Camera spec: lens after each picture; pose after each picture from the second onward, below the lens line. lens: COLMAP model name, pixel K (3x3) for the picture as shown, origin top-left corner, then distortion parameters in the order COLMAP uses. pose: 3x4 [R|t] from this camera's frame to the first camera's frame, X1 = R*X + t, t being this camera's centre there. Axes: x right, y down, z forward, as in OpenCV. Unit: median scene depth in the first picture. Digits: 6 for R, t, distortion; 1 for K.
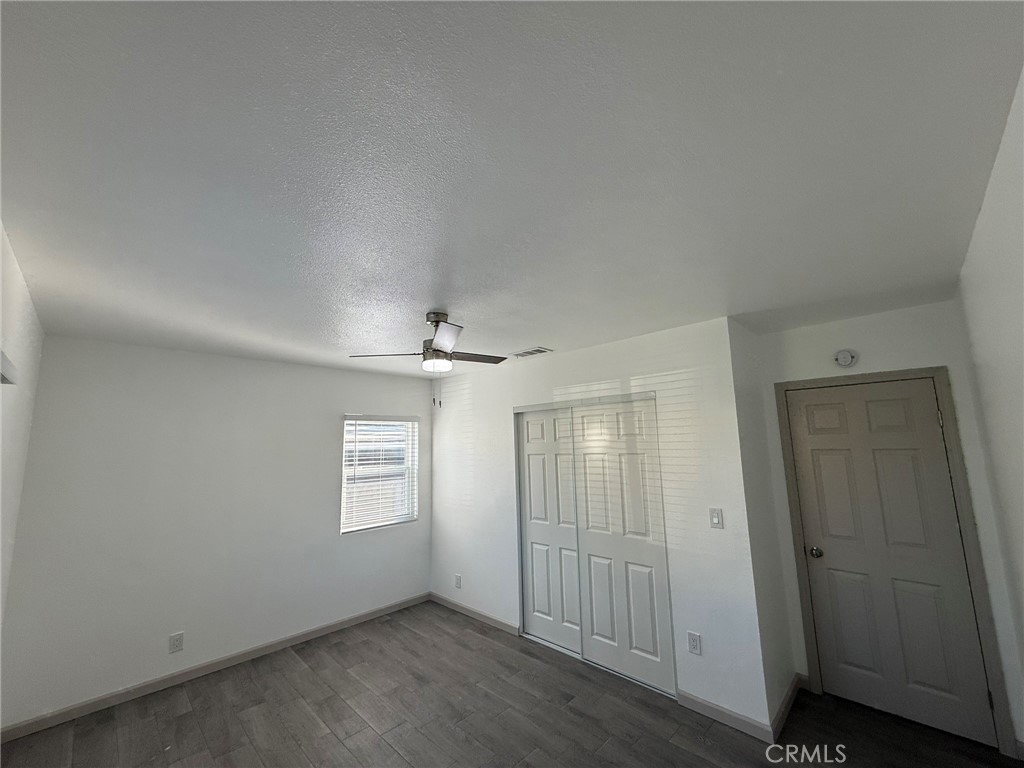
lens RADIAL K [[402.4, 0, 512.0], [0, 402.4, 384.0], [0, 0, 1]] dist [-0.000092, -0.000129]
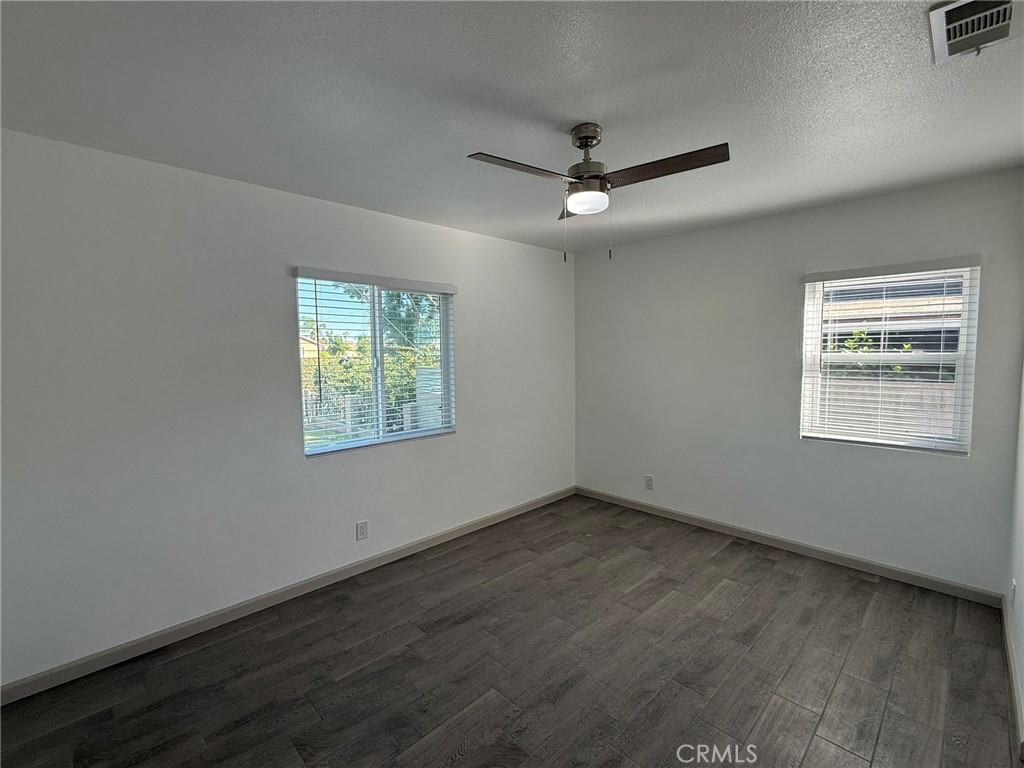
lens RADIAL K [[448.8, 0, 512.0], [0, 448.8, 384.0], [0, 0, 1]] dist [-0.001593, 0.000771]
pose [[-0.017871, 0.096152, -0.995206, 0.470888], [0.165506, 0.981918, 0.091896, 0.127784], [0.986047, -0.163071, -0.033462, 0.598636]]
